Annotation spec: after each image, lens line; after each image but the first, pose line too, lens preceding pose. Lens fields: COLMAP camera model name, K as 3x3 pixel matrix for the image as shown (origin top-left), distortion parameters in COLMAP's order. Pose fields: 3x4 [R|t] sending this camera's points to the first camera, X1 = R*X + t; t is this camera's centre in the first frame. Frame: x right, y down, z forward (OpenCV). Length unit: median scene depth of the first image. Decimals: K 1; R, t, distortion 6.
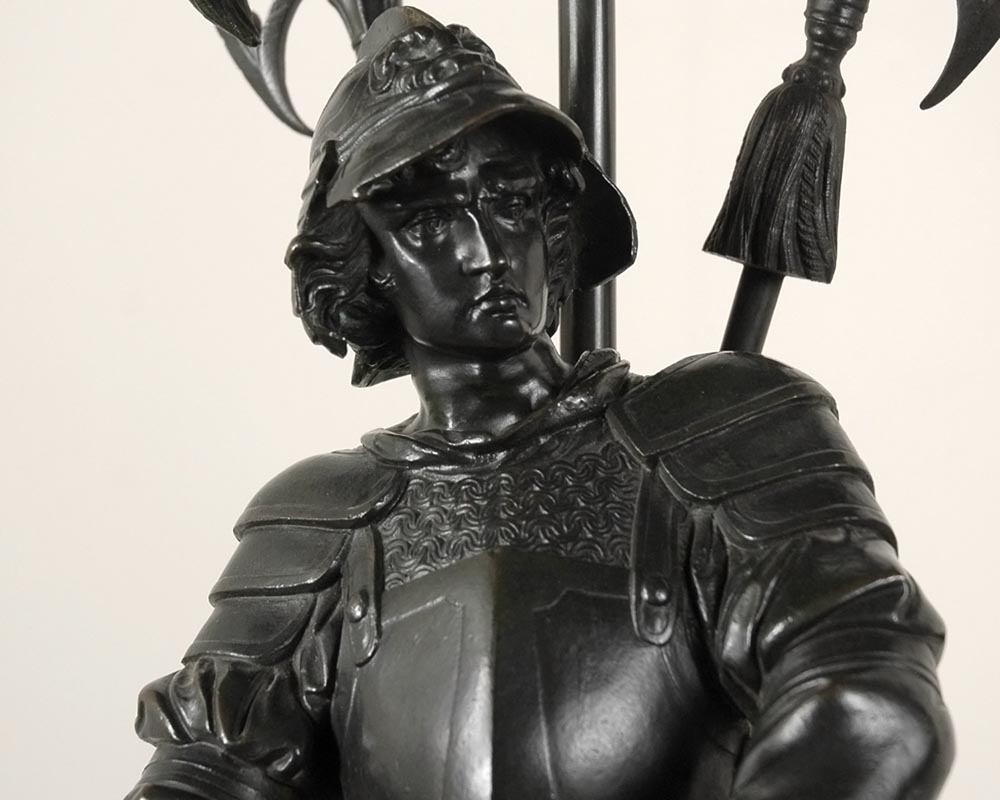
lens RADIAL K [[2246.2, 0, 500.0], [0, 2246.2, 400.0], [0, 0, 1]] dist [0.028769, 0.090152]
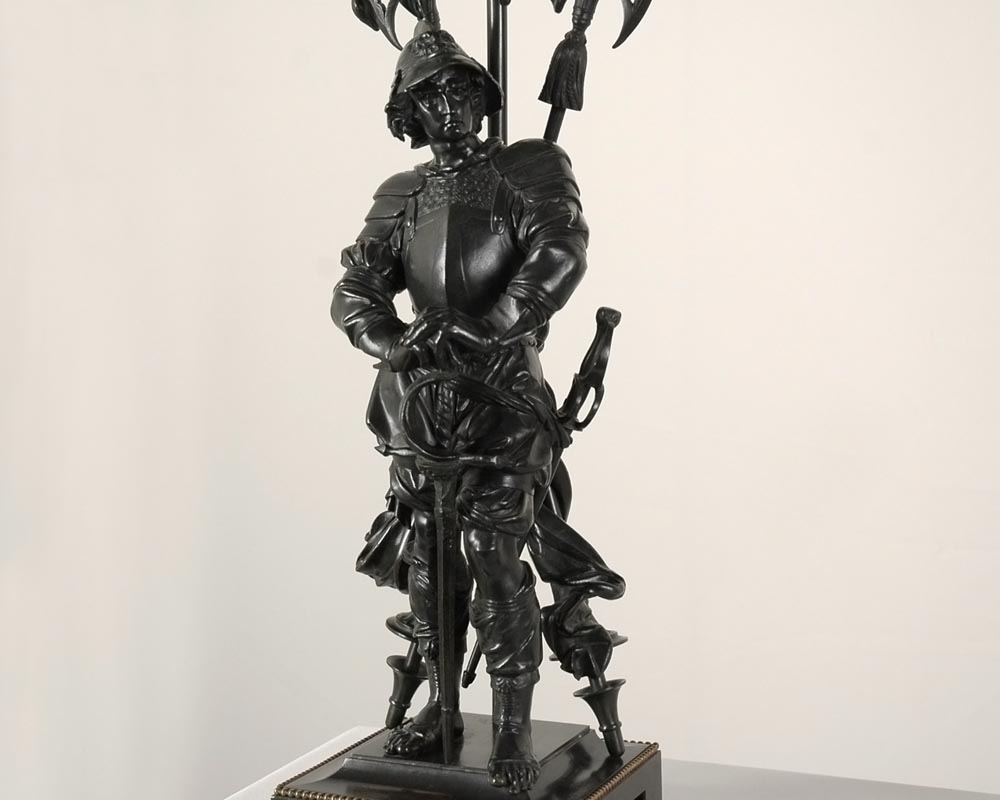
lens RADIAL K [[2246.2, 0, 500.0], [0, 2246.2, 400.0], [0, 0, 1]] dist [0.028769, 0.090152]
pose [[0.992767, 0.013445, -0.119300, 0.432236], [0.004853, 0.988404, 0.151772, -0.135741], [0.119957, -0.151253, 0.981189, -2.057610]]
